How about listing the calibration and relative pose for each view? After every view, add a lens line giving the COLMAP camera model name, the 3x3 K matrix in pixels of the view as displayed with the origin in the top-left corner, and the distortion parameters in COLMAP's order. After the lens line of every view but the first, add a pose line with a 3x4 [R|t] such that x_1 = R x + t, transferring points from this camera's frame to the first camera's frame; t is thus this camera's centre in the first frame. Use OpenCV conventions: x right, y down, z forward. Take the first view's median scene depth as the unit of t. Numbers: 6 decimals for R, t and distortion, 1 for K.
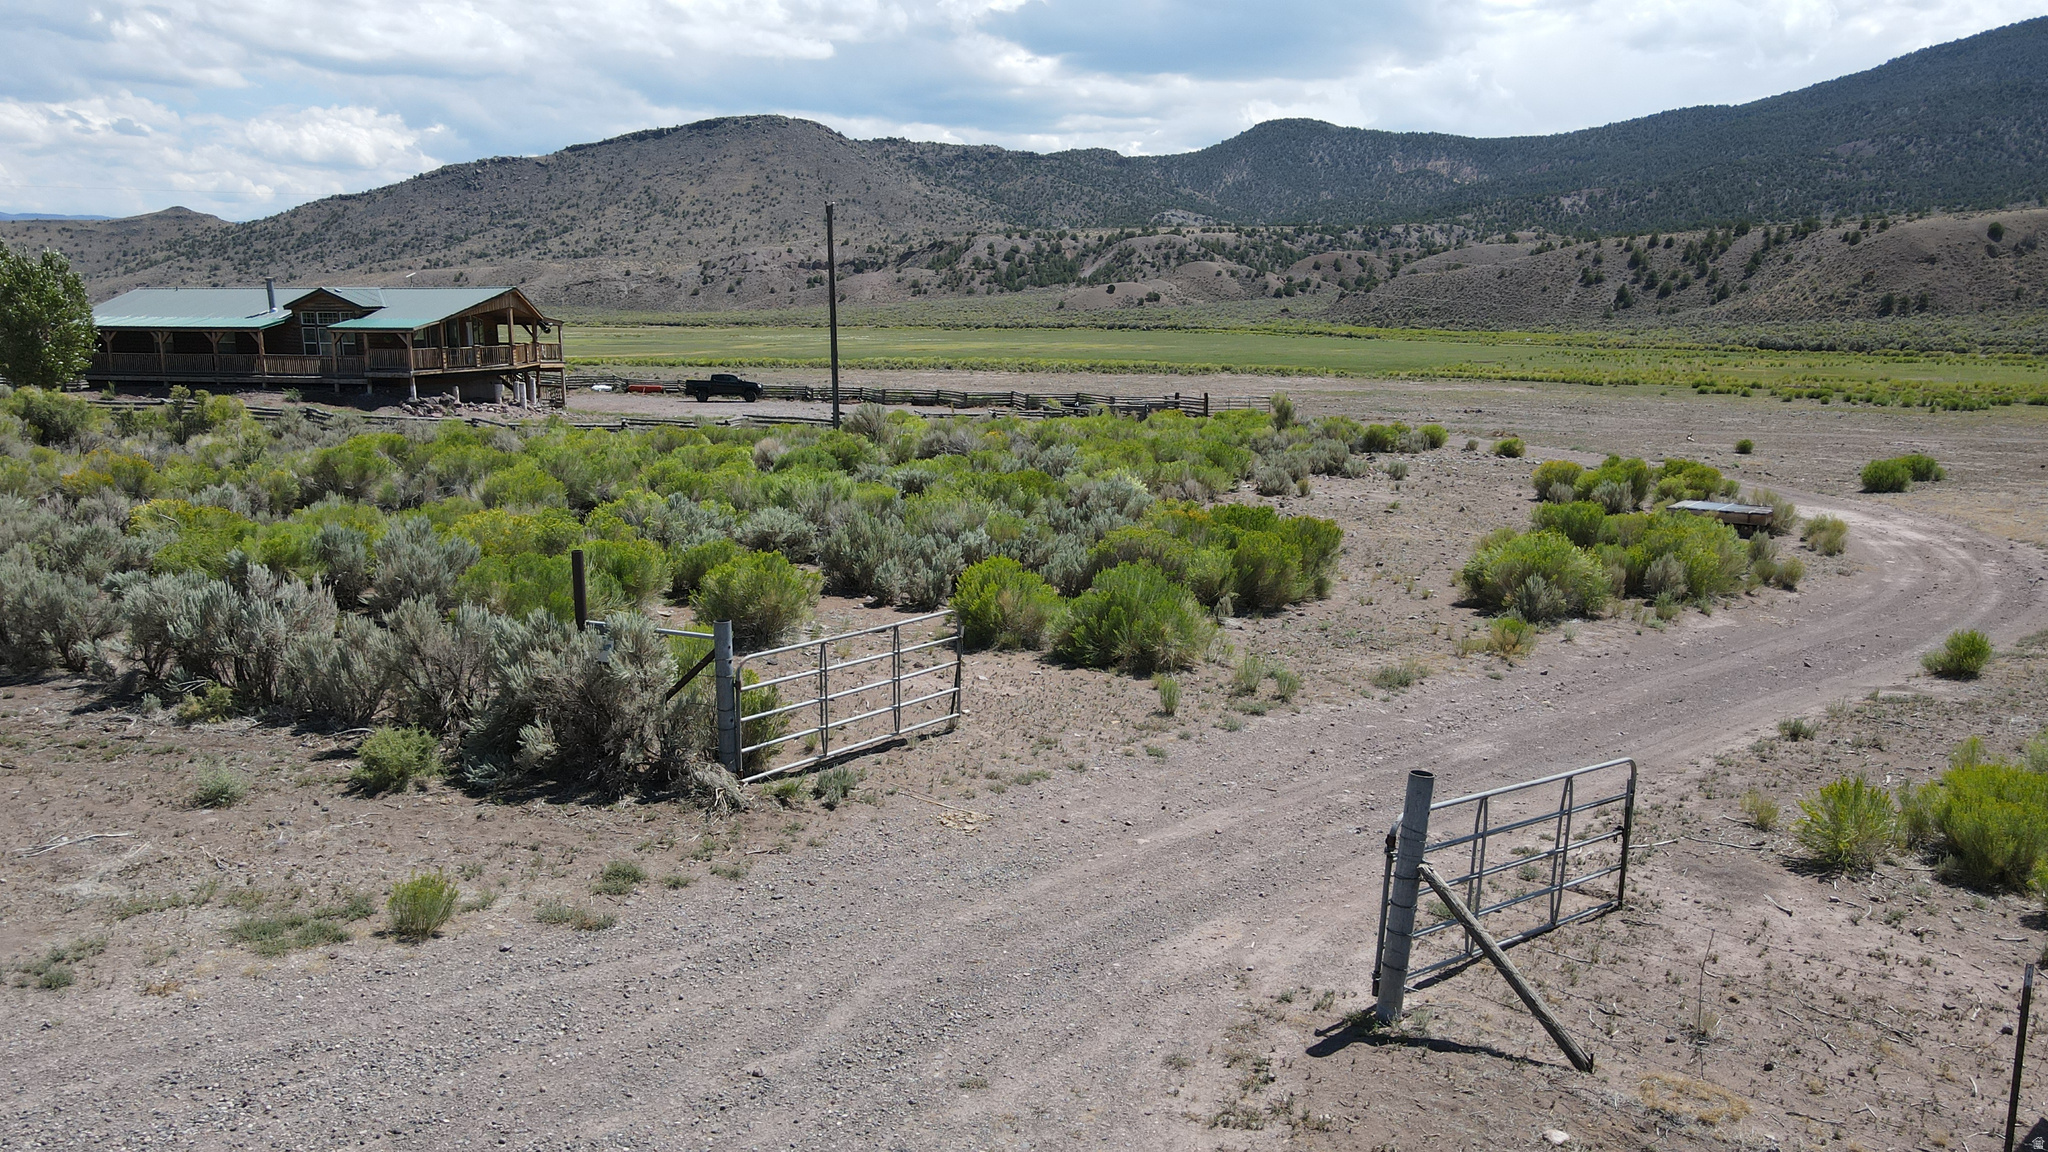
lens RADIAL K [[1512.7, 0, 1019.6], [0, 1512.7, 576.4], [0, 0, 1]] dist [0.001141, 0.022173]
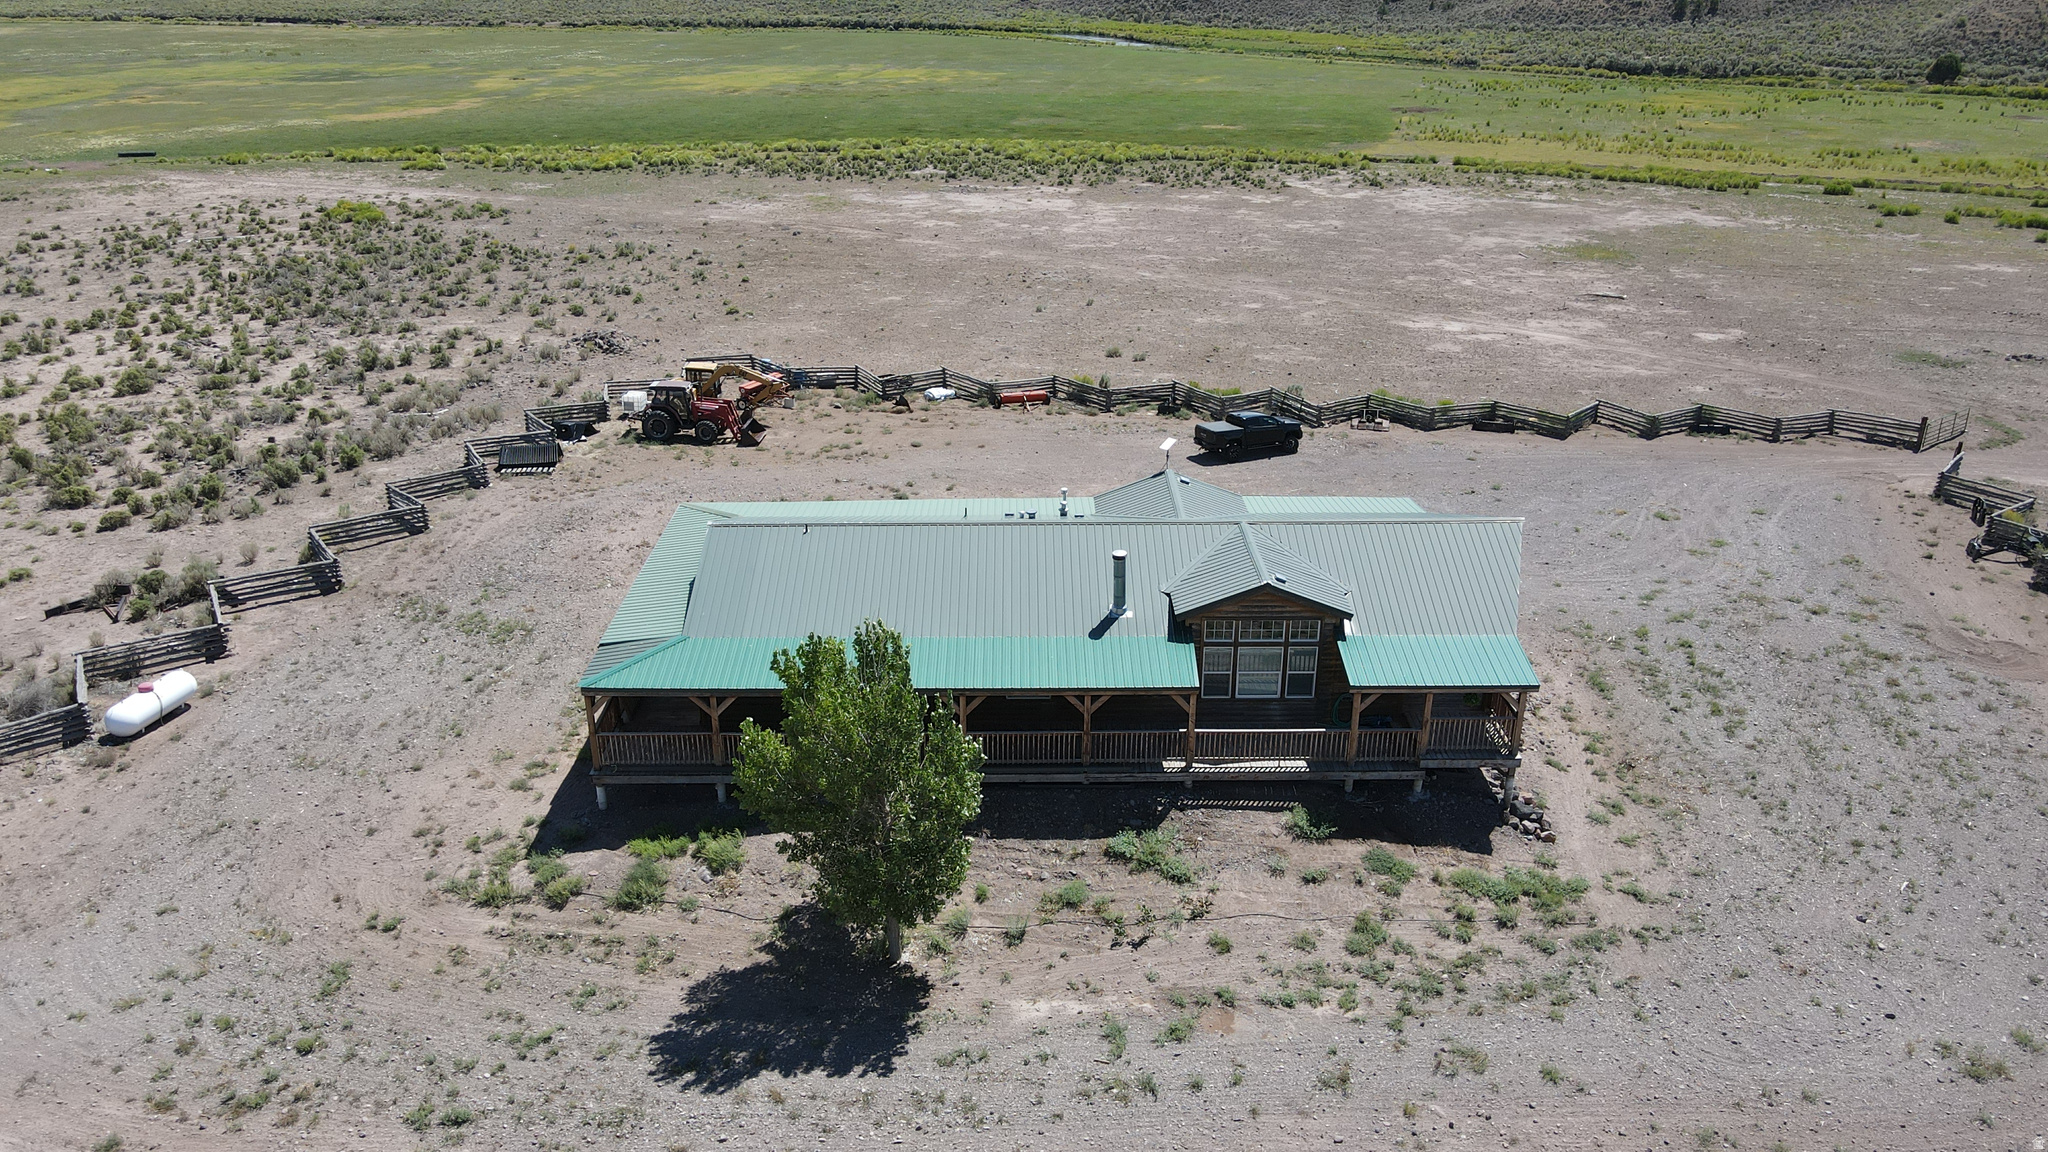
lens RADIAL K [[1512.7, 0, 1024.5], [0, 1512.7, 578.5], [0, 0, 1]] dist [0.001141, 0.022173]
pose [[0.963699, -0.104505, 0.245689, -0.054537], [0.048456, 0.973390, 0.223971, -0.025496], [-0.262558, -0.203935, 0.943119, 0.043118]]
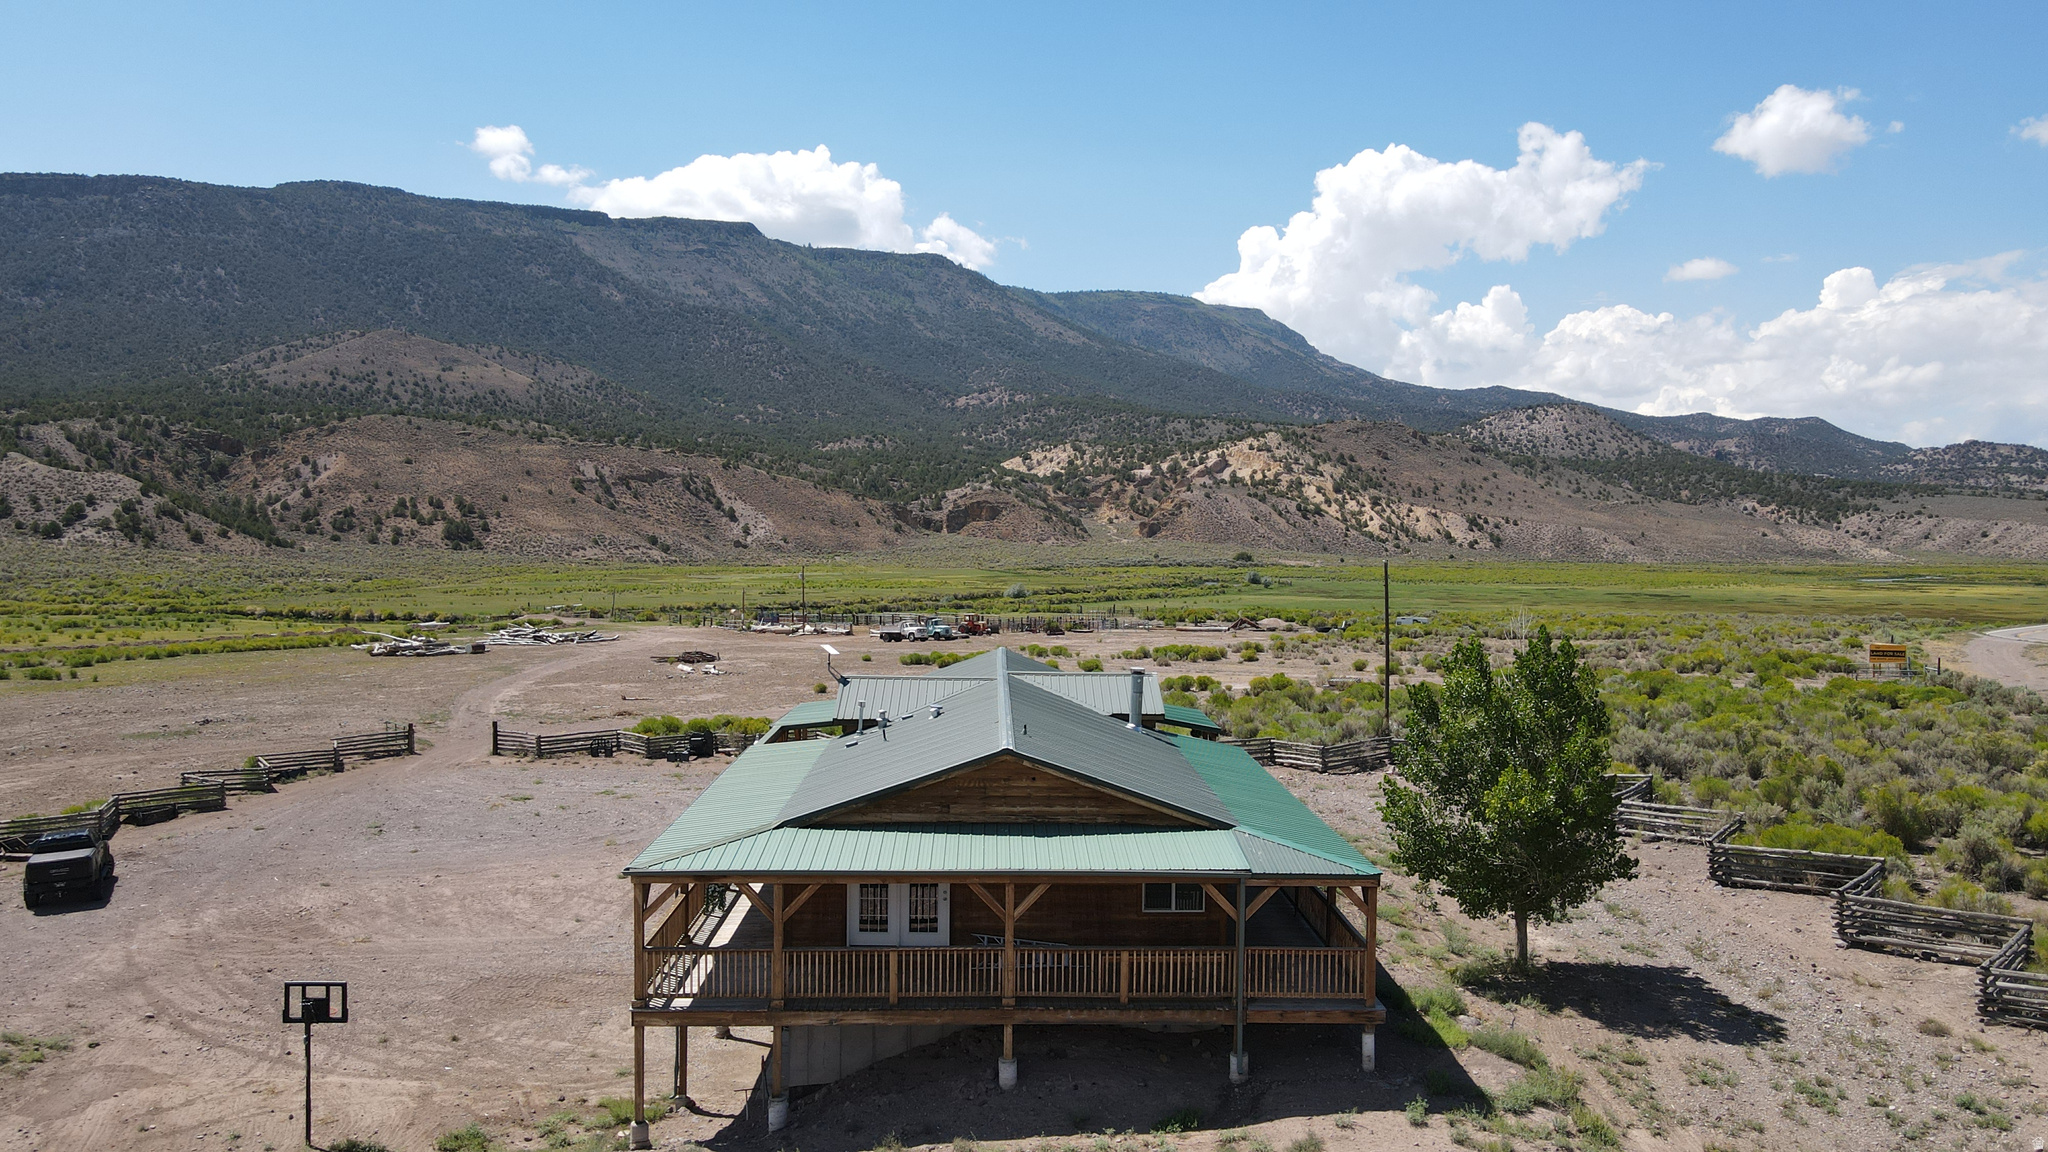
lens RADIAL K [[1512.7, 0, 1026.7], [0, 1512.7, 579.5], [0, 0, 1]] dist [0.001141, 0.022173]
pose [[-0.281814, -0.034932, 0.958833, -0.081749], [0.165794, 0.982531, 0.084524, -0.023067], [-0.945036, 0.182789, -0.271100, 0.097770]]
